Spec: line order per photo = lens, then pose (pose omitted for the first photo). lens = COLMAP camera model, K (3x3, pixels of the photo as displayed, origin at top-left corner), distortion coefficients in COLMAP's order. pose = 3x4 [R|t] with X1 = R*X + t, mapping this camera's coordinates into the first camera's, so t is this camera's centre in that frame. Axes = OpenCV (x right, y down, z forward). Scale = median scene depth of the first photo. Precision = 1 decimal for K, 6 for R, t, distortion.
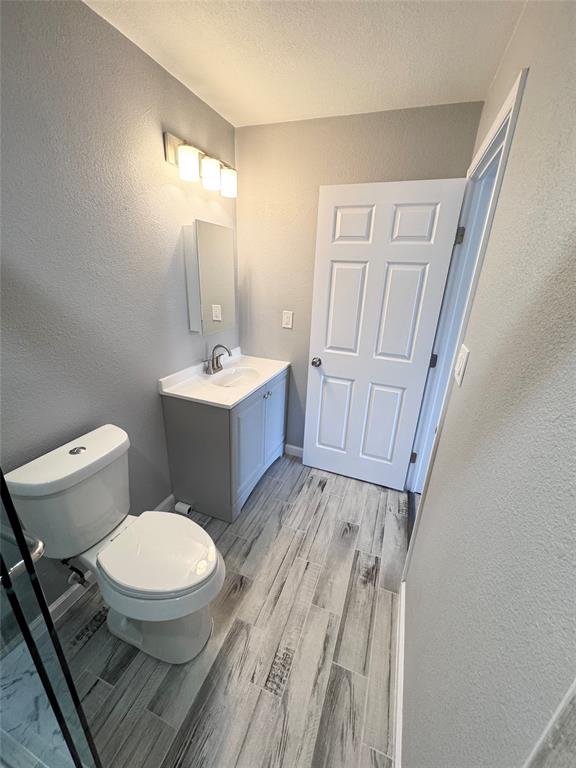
lens RADIAL K [[304.4, 0, 289.2], [0, 304.4, 381.9], [0, 0, 1]] dist [-0.001122, 0.000338]
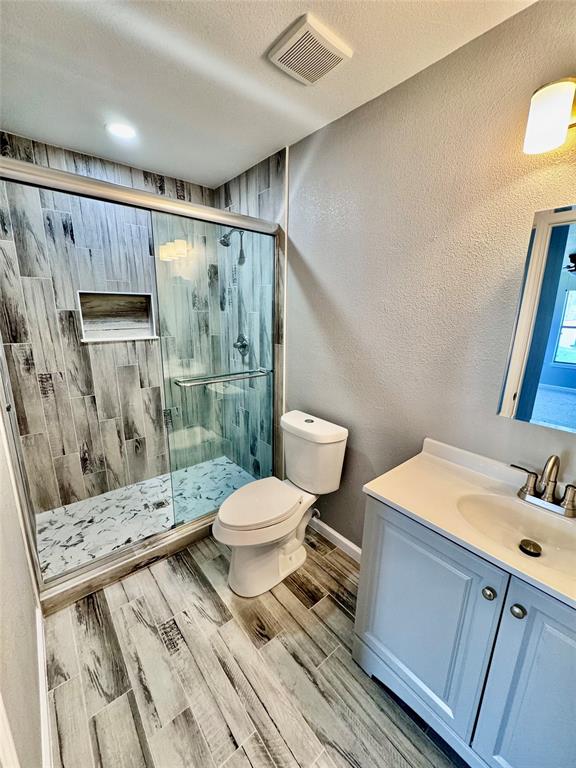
lens RADIAL K [[304.4, 0, 289.3], [0, 304.4, 384.3], [0, 0, 1]] dist [-0.001122, 0.000338]
pose [[-0.480135, 0.157944, -0.862858, 0.521905], [-0.339643, 0.873457, 0.348877, -0.362699], [0.808773, 0.460572, -0.365733, 1.191749]]
